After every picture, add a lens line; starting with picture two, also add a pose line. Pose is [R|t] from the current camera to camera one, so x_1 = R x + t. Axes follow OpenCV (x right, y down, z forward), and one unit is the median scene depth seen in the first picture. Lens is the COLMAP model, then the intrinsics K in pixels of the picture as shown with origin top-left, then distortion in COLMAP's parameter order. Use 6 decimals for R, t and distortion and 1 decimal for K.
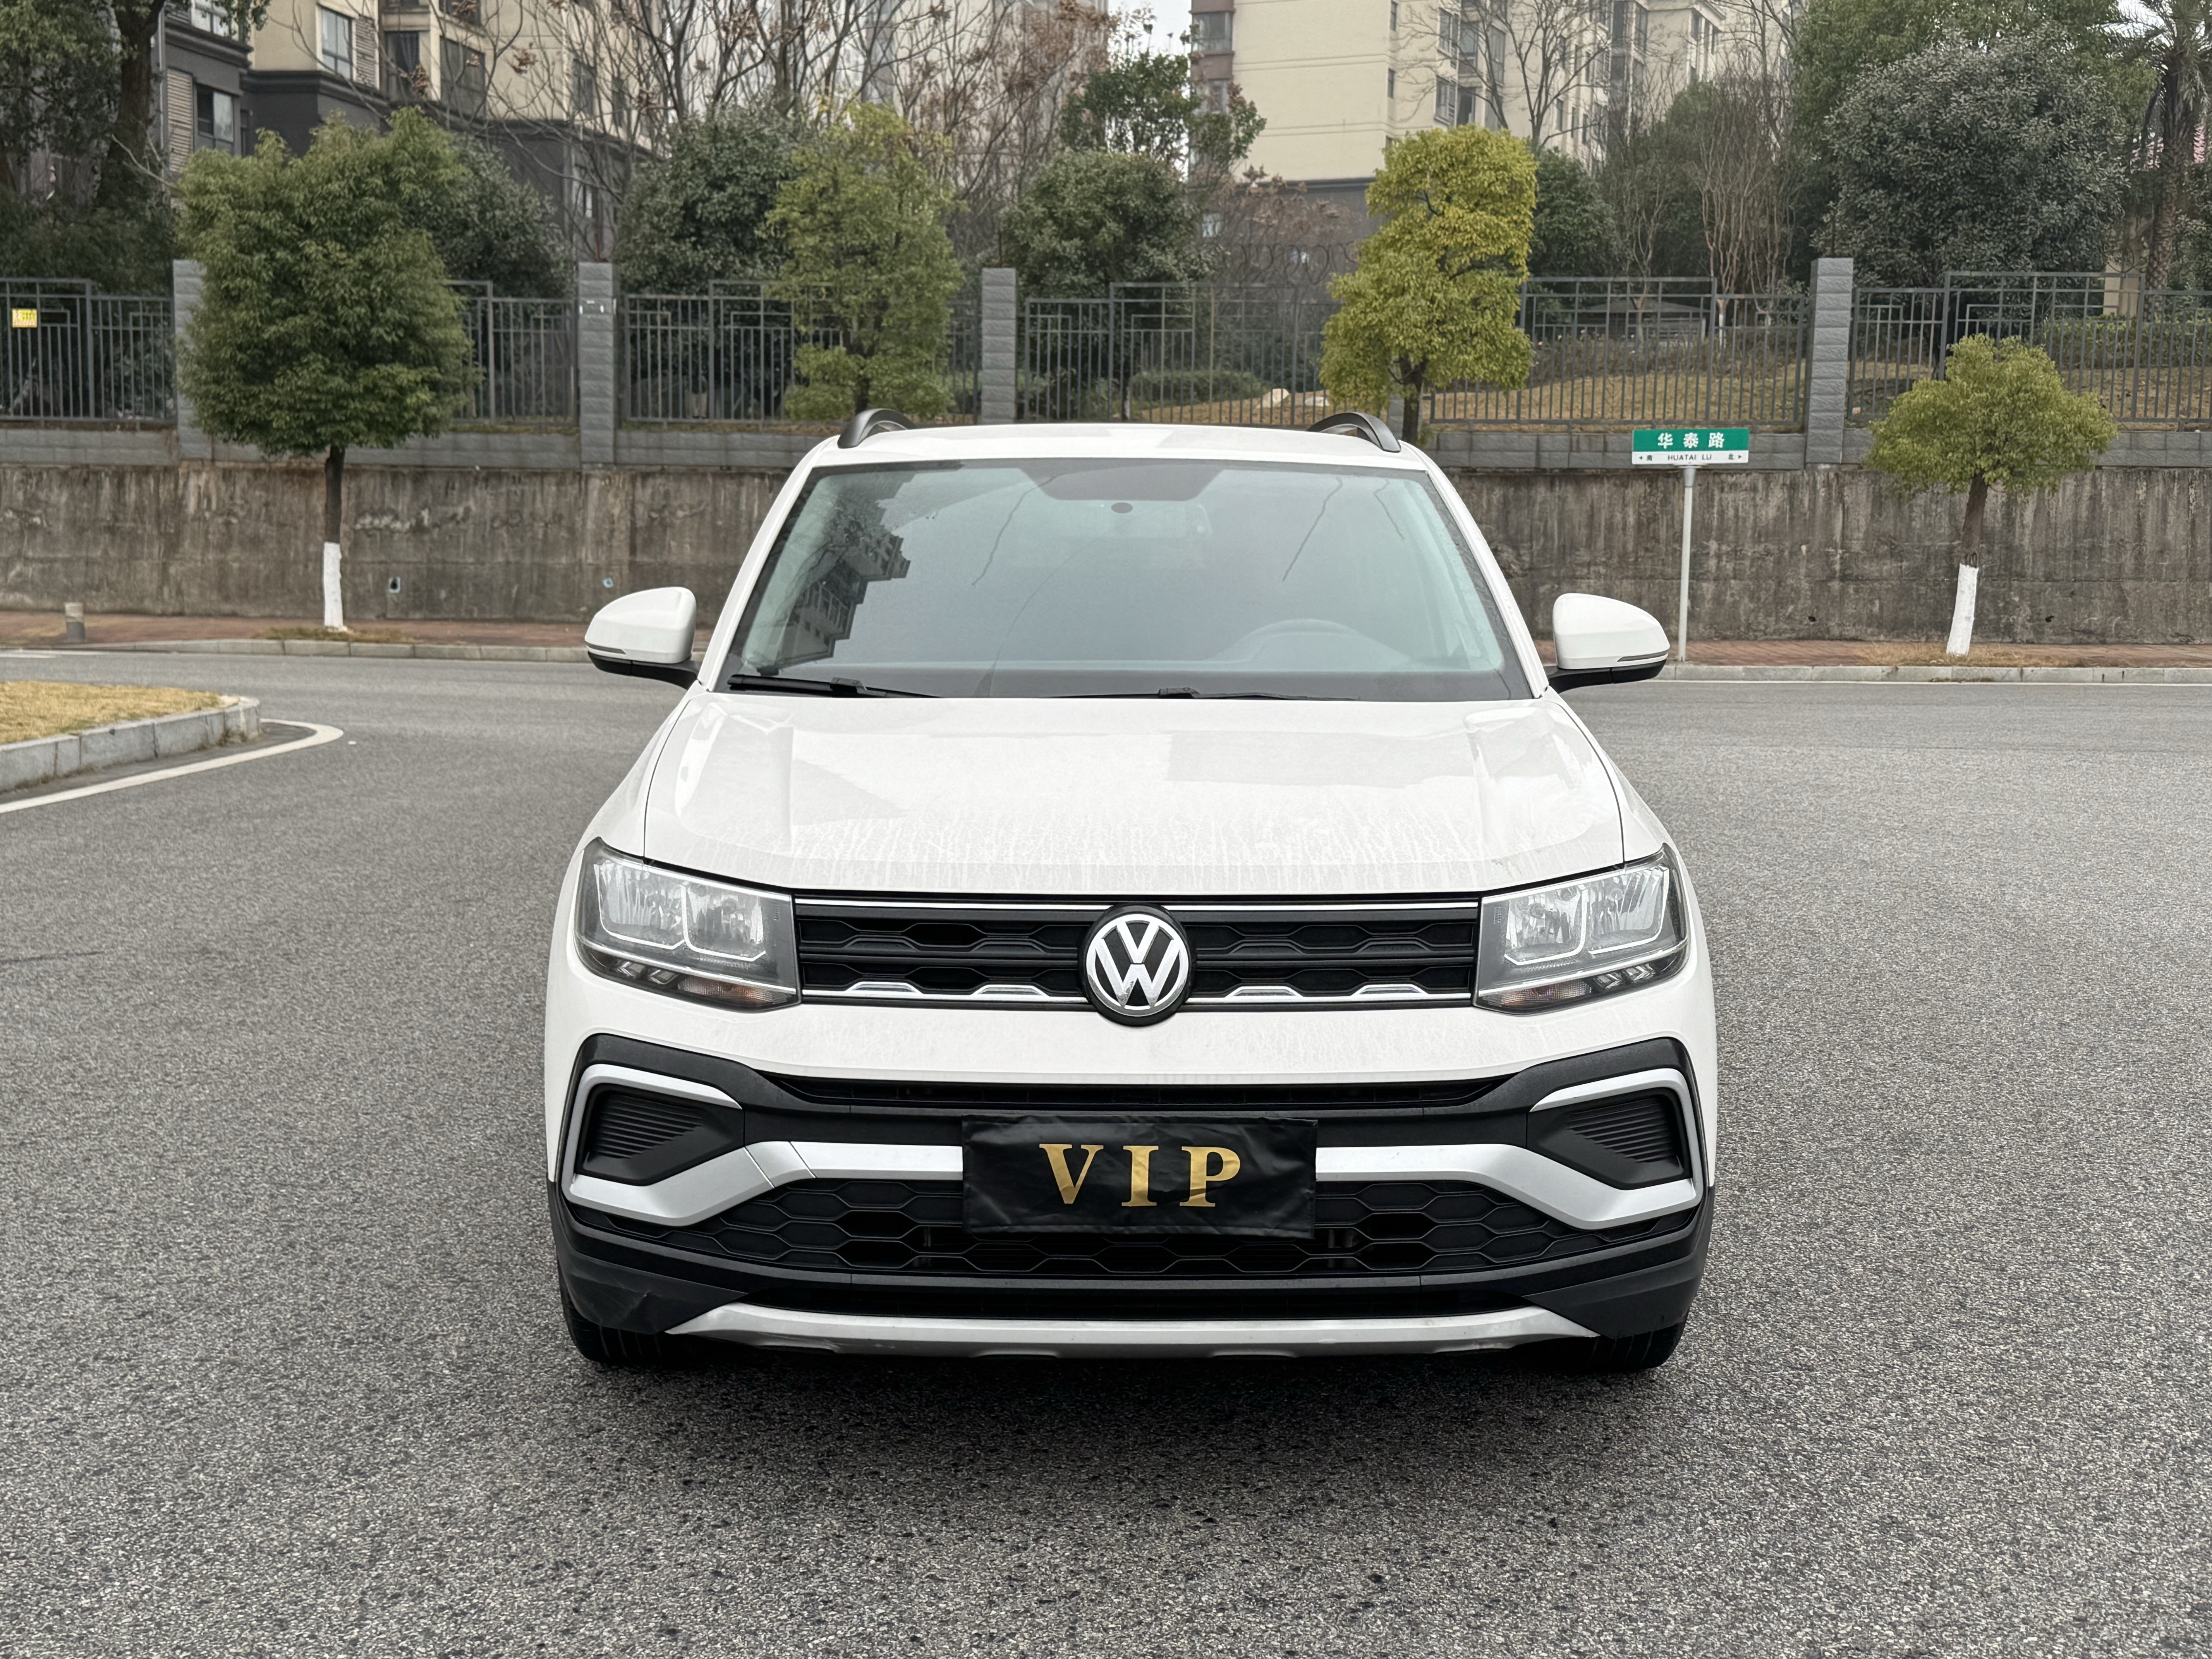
lens RADIAL K [[2661.4, 0, 1093.9], [0, 2661.4, 842.0], [0, 0, 1]] dist [0.095304, 0.000000]
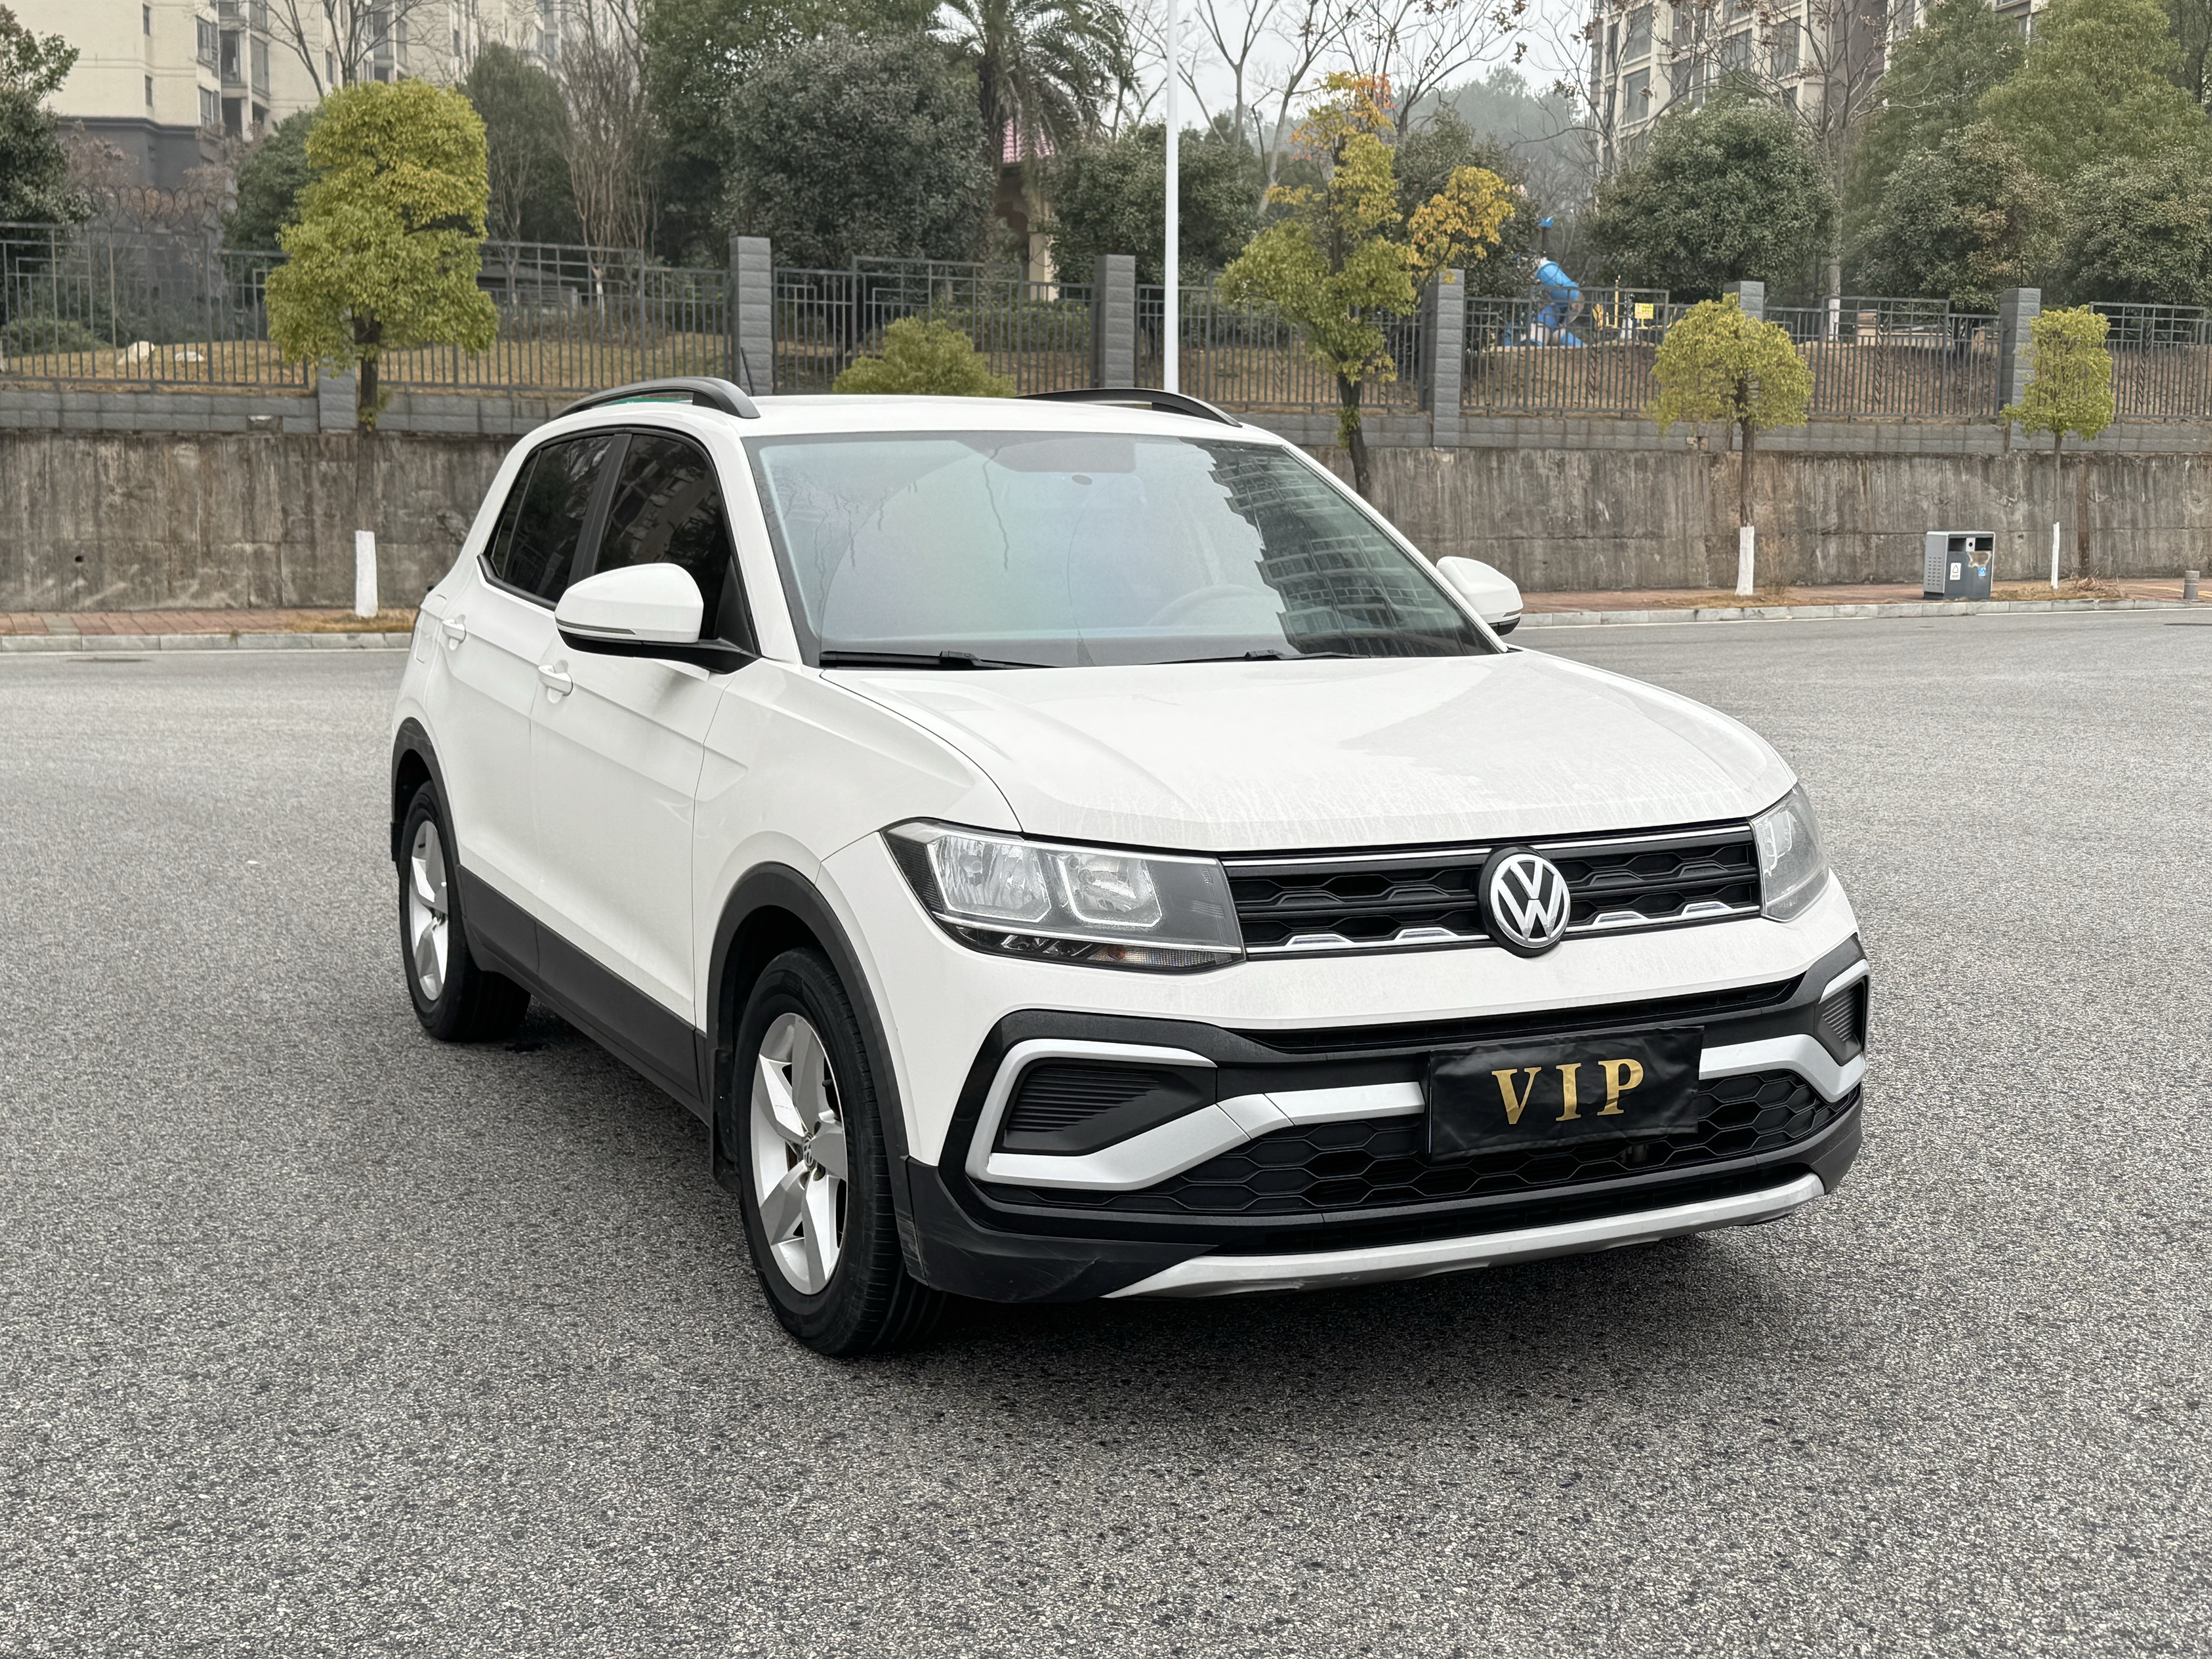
lens RADIAL K [[2661.4, 0, 1115.0], [0, 2661.4, 830.7], [0, 0, 1]] dist [0.095304, 0.000000]
pose [[0.896472, -0.058984, 0.439156, -0.433951], [0.055385, 0.998244, 0.021015, -0.010456], [-0.439625, 0.005484, 0.898165, 0.066086]]
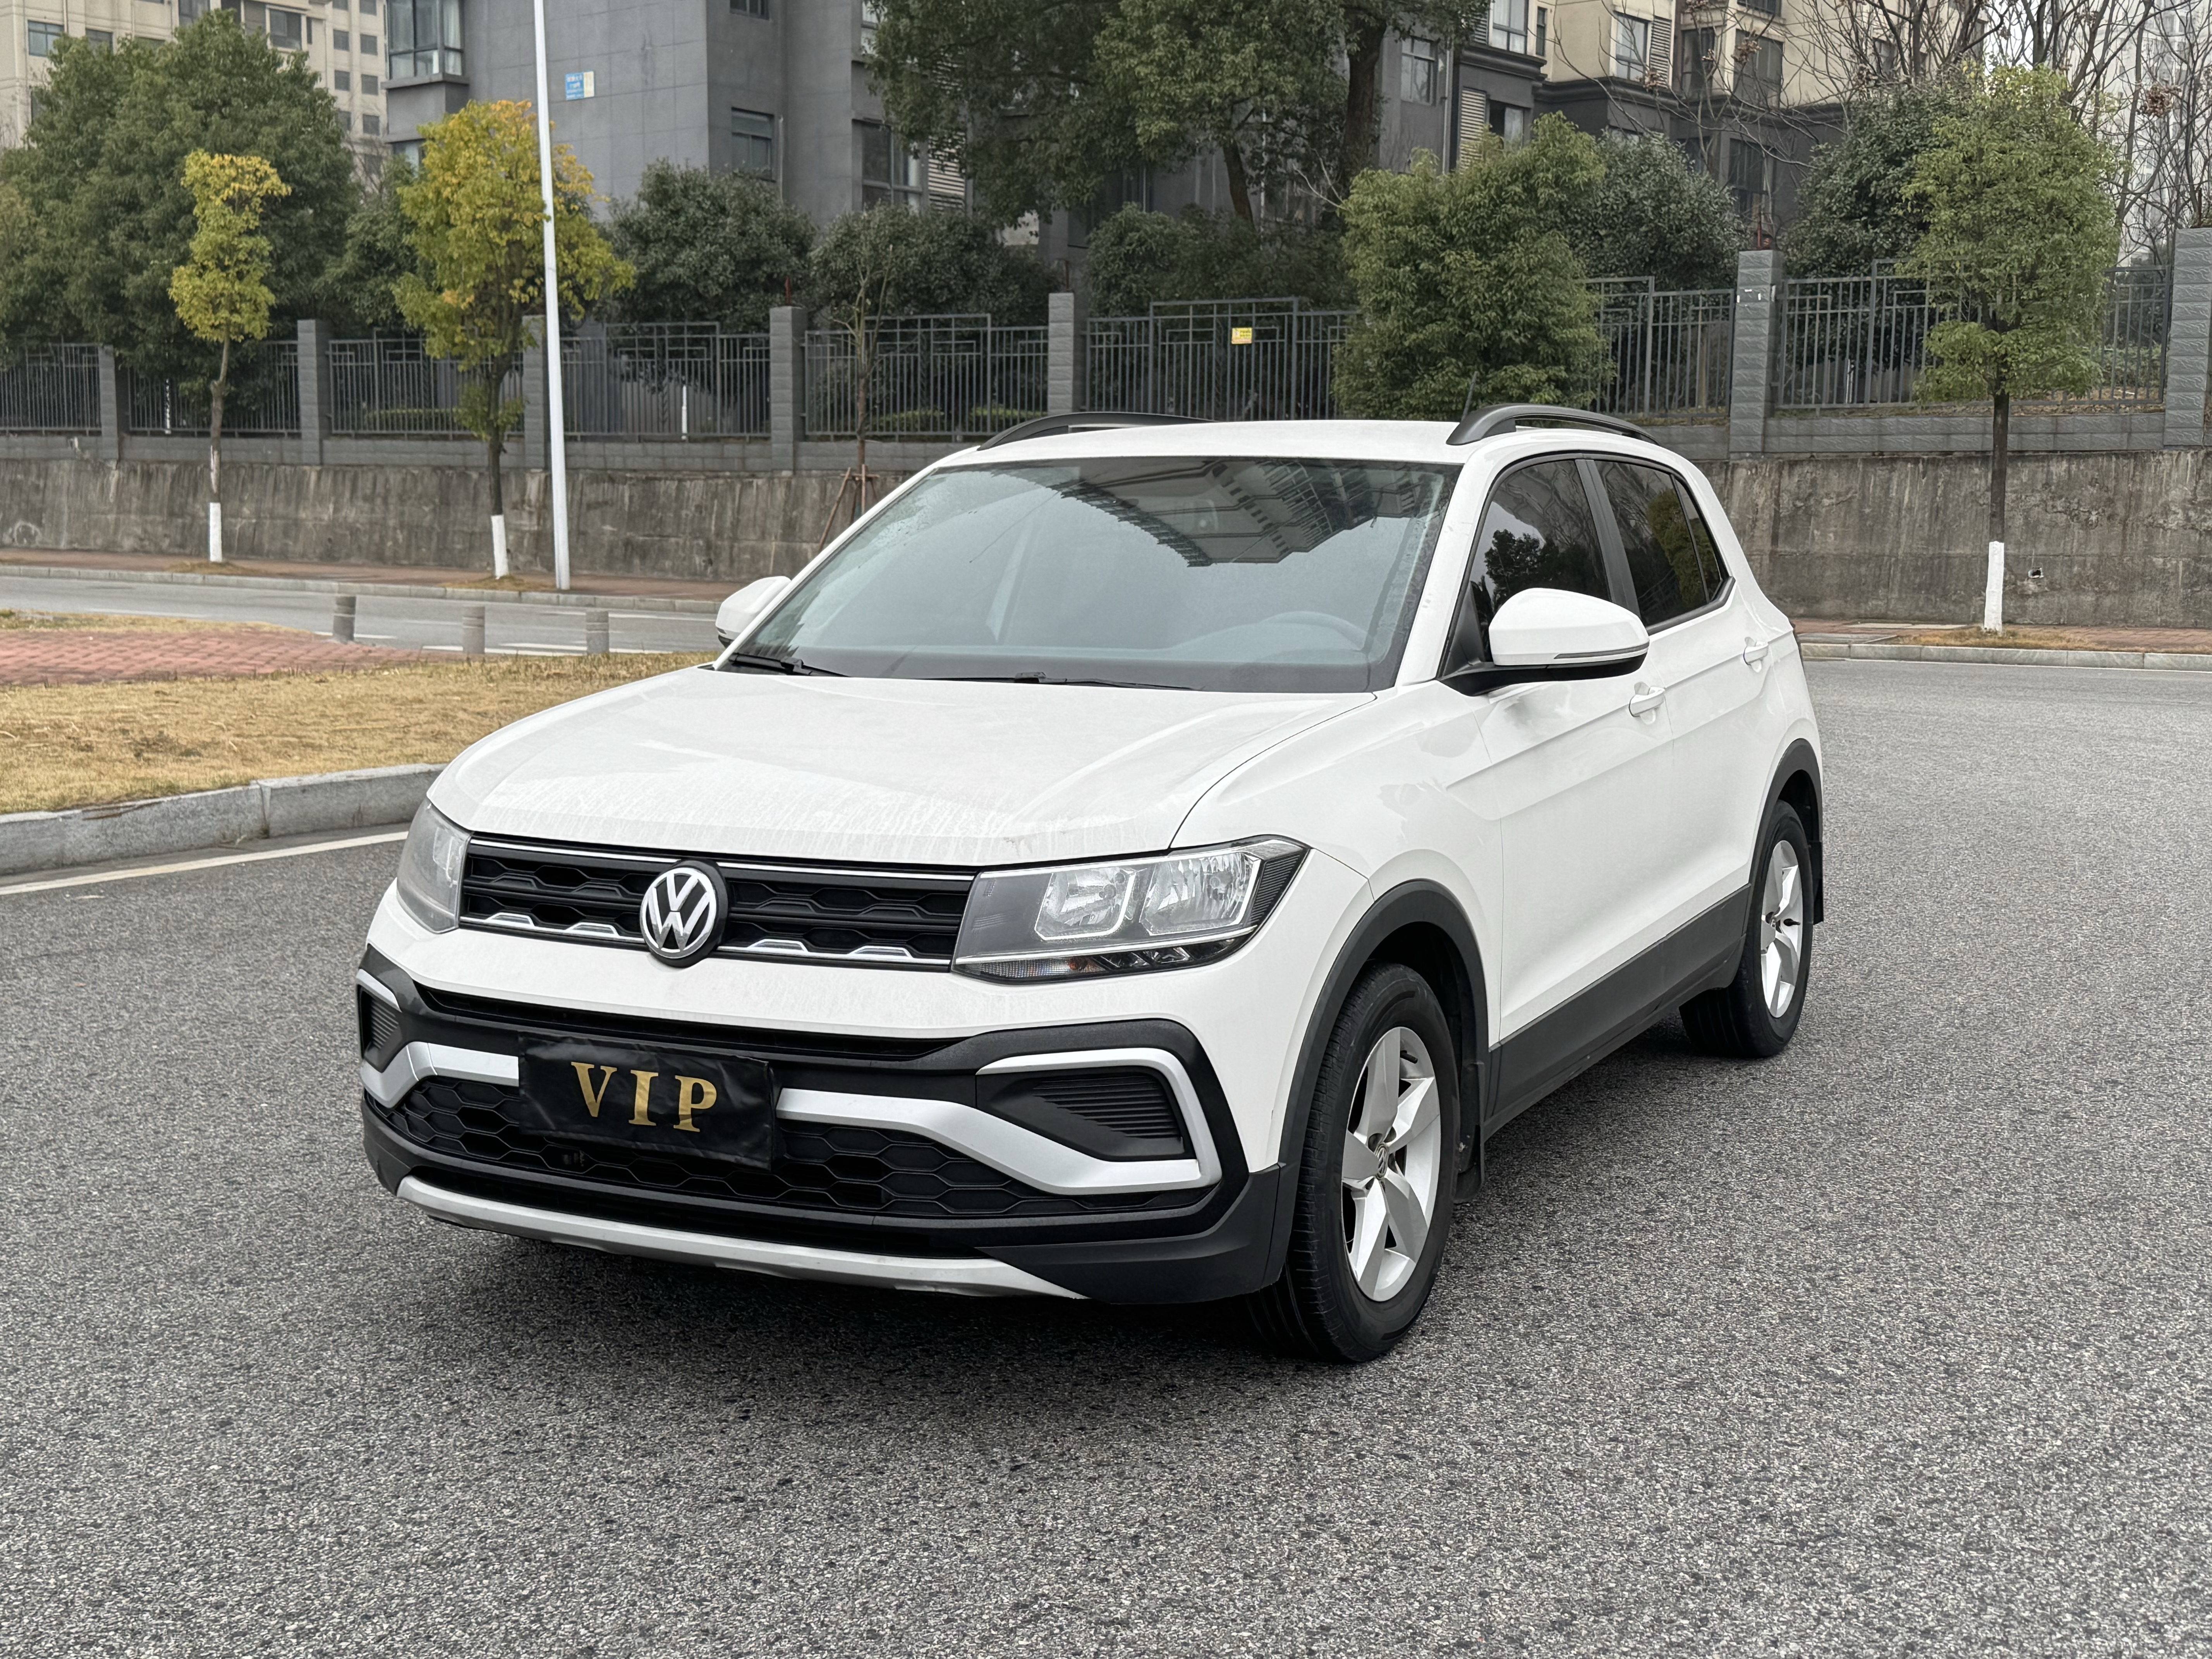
lens RADIAL K [[2661.4, 0, 1090.3], [0, 2661.4, 832.1], [0, 0, 1]] dist [0.095304, 0.000000]
pose [[0.881960, 0.050013, -0.468663, 0.492707], [-0.050065, 0.998670, 0.012358, -0.007502], [0.468657, 0.012564, 0.883291, 0.059618]]
